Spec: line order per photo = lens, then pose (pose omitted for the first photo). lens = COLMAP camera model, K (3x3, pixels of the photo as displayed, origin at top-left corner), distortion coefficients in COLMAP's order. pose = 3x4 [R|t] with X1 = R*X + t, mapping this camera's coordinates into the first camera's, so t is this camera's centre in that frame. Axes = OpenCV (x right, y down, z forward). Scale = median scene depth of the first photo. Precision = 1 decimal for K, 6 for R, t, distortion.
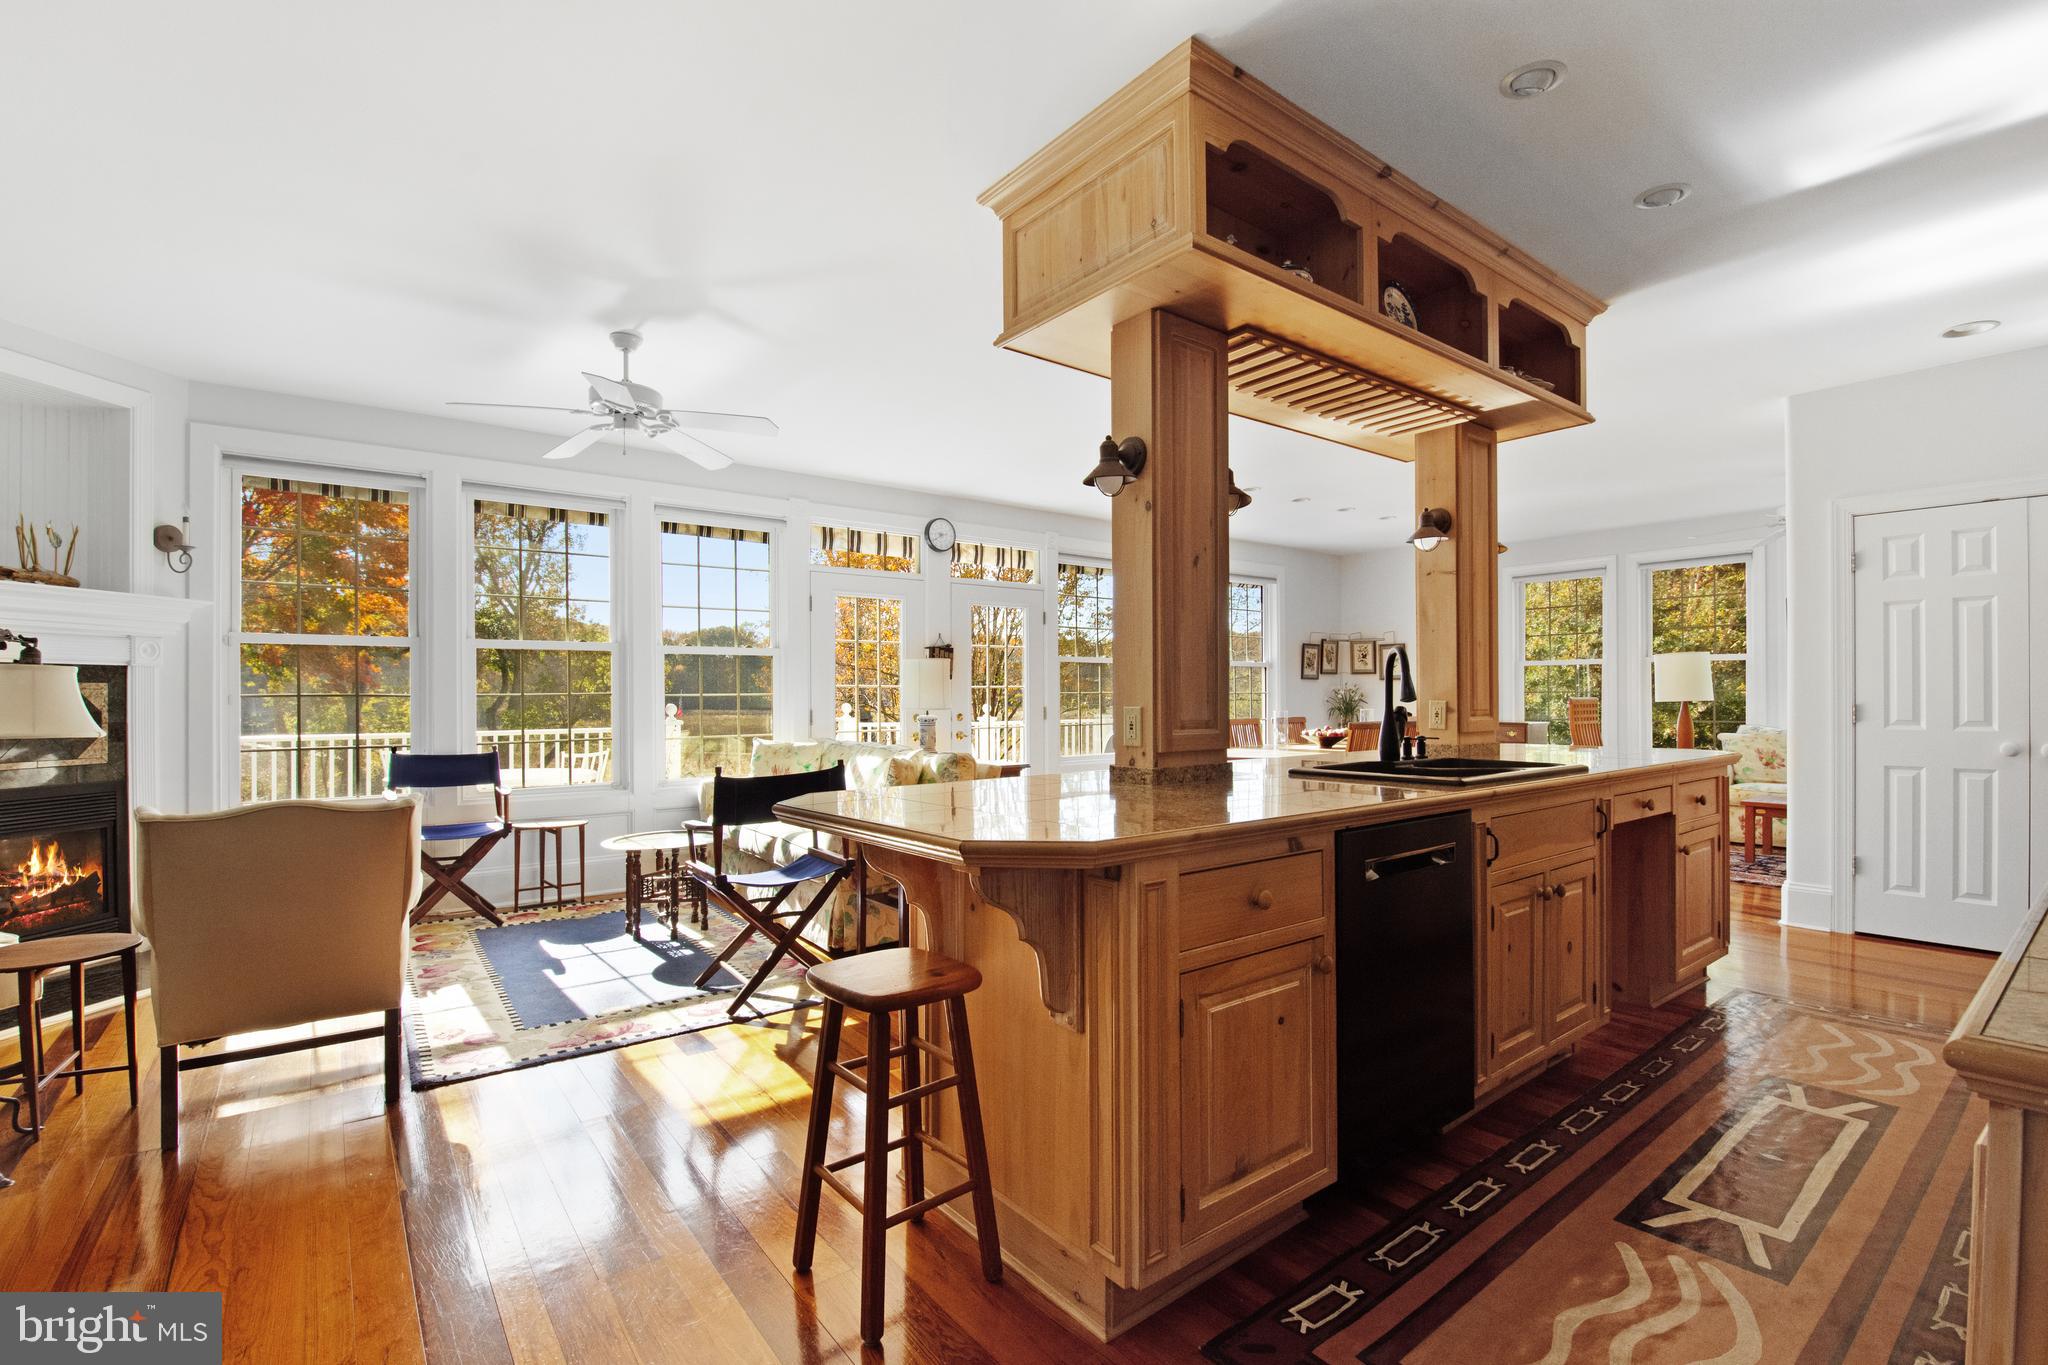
lens RADIAL K [[932.0, 0, 982.7], [0, 932.0, 694.0], [0, 0, 1]] dist [-0.013782, -0.004517]
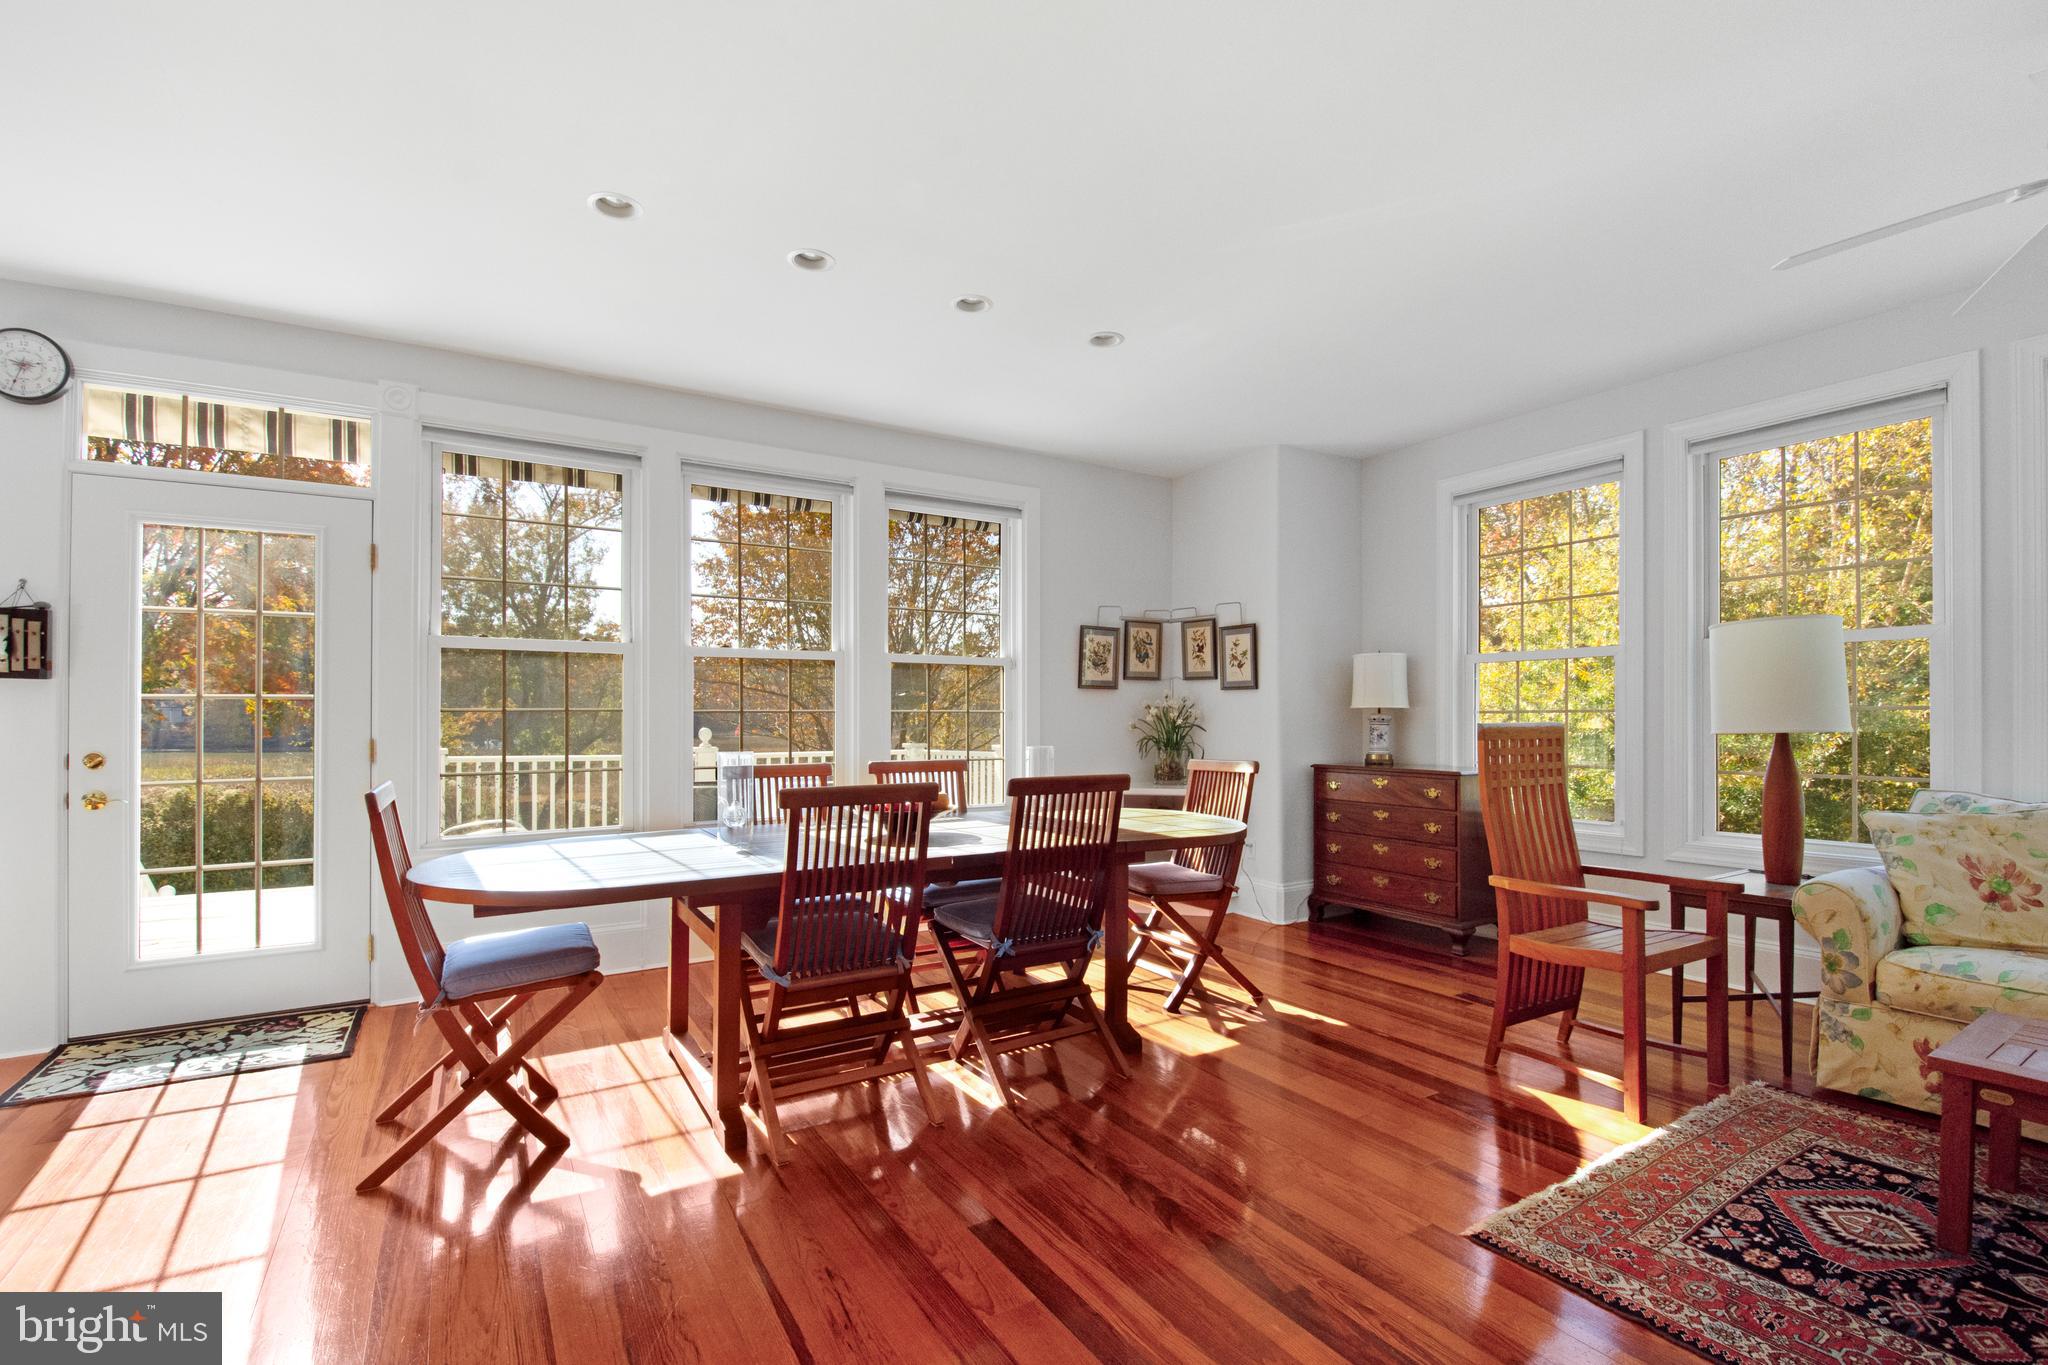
lens RADIAL K [[932.0, 0, 1001.5], [0, 932.0, 713.9], [0, 0, 1]] dist [-0.013782, -0.004517]
pose [[0.996161, 0.005036, -0.087393, 0.553633], [-0.004915, 0.999987, 0.001599, -0.001431], [0.087400, -0.001164, 0.996173, 0.687444]]
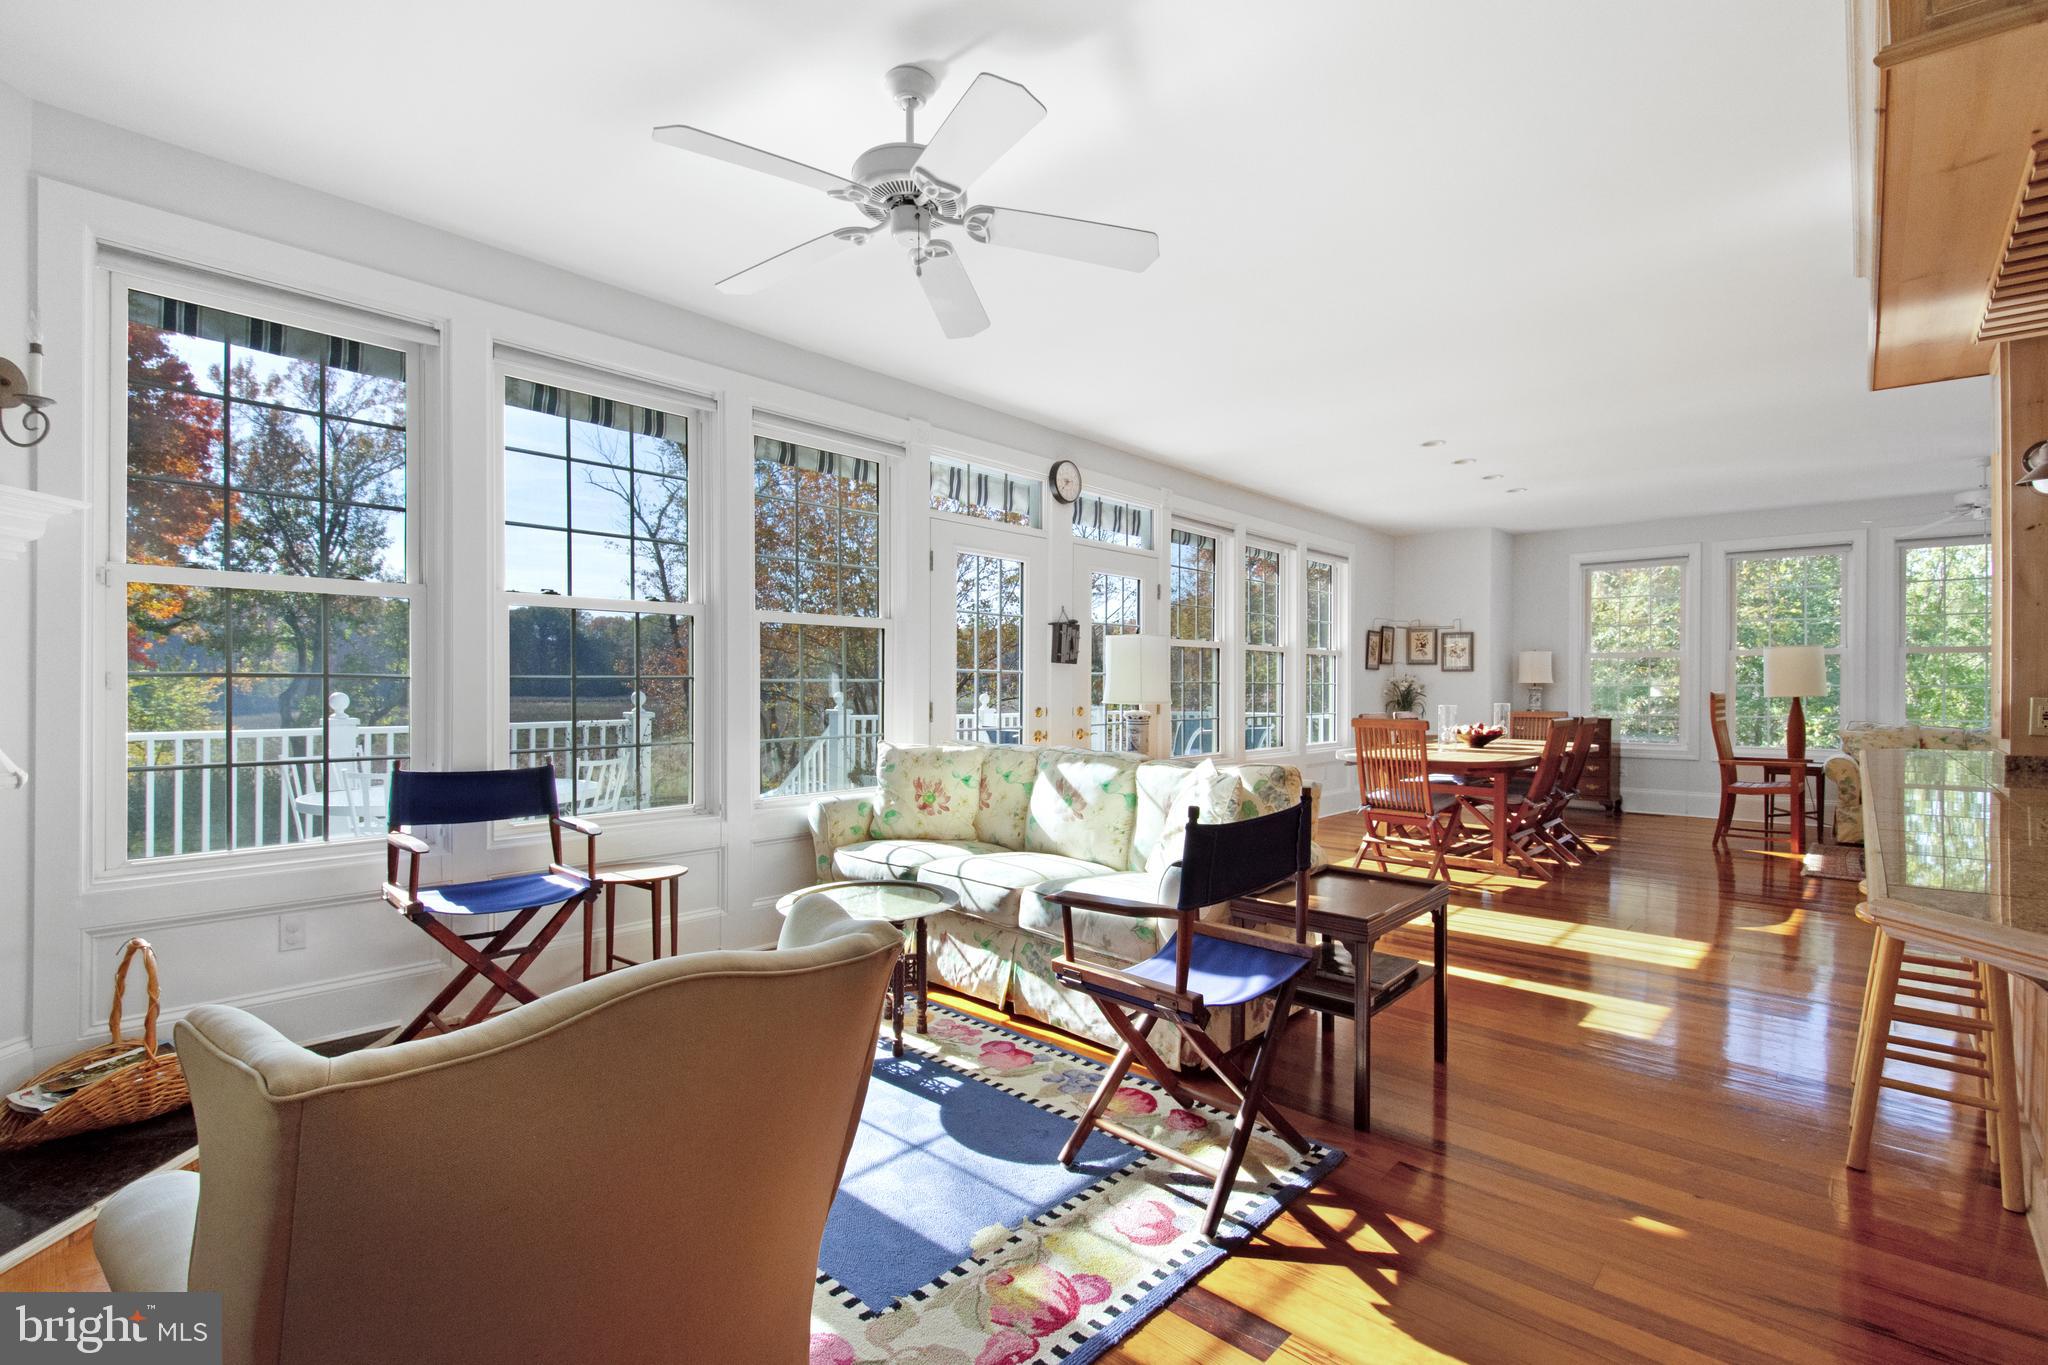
lens RADIAL K [[932.0, 0, 982.5], [0, 932.0, 699.4], [0, 0, 1]] dist [-0.013782, -0.004517]
pose [[0.984048, 0.006125, 0.177797, -0.302832], [-0.009473, 0.999793, 0.017989, 0.001301], [-0.177650, -0.019387, 0.983903, 0.272423]]
